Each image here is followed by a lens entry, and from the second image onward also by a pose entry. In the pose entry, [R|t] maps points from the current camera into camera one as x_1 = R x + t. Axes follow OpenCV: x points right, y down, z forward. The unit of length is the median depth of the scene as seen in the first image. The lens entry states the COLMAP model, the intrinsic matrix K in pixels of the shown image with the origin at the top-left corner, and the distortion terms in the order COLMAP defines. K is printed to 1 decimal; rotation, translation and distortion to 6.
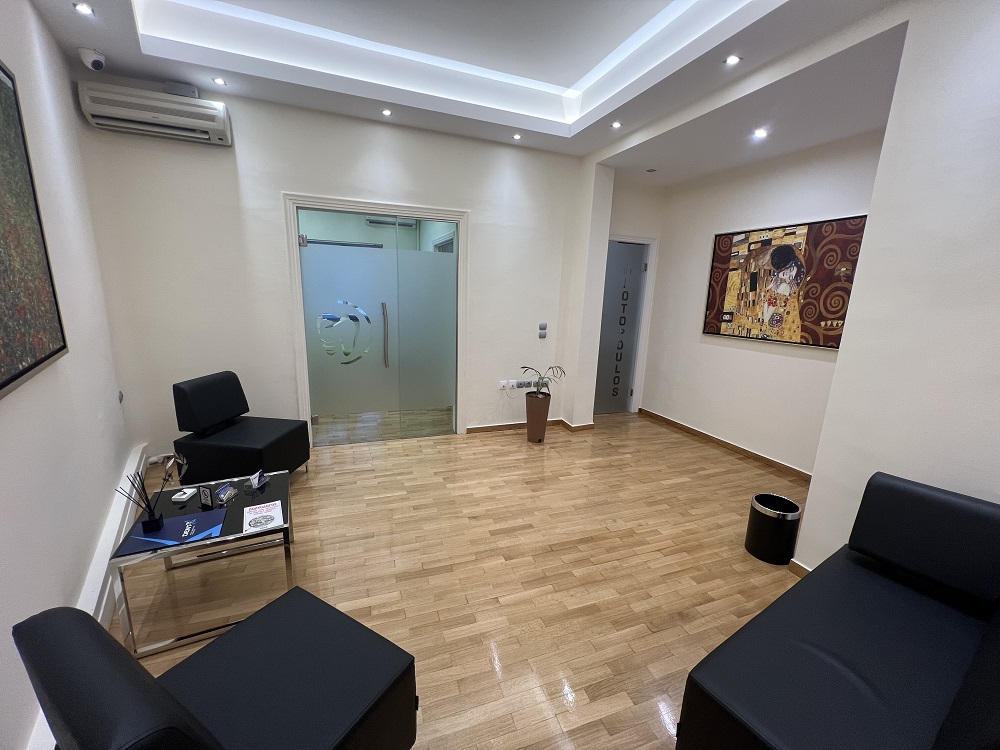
lens RADIAL K [[400.8, 0, 501.1], [0, 400.8, 374.4], [0, 0, 1]] dist [-0.002312, 0.000396]
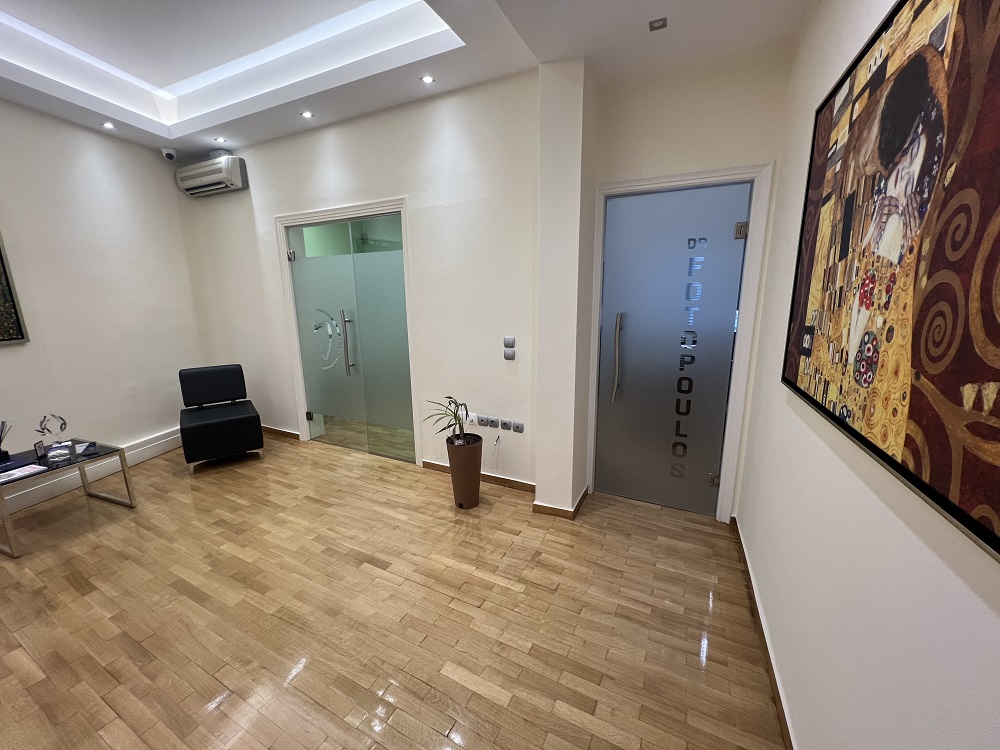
lens RADIAL K [[400.8, 0, 500.5], [0, 400.8, 374.3], [0, 0, 1]] dist [-0.002312, 0.000396]
pose [[0.675093, 0.106320, -0.730032, 0.721248], [-0.121056, 0.992112, 0.032543, -0.105322], [0.727733, 0.066405, 0.682638, 0.644945]]
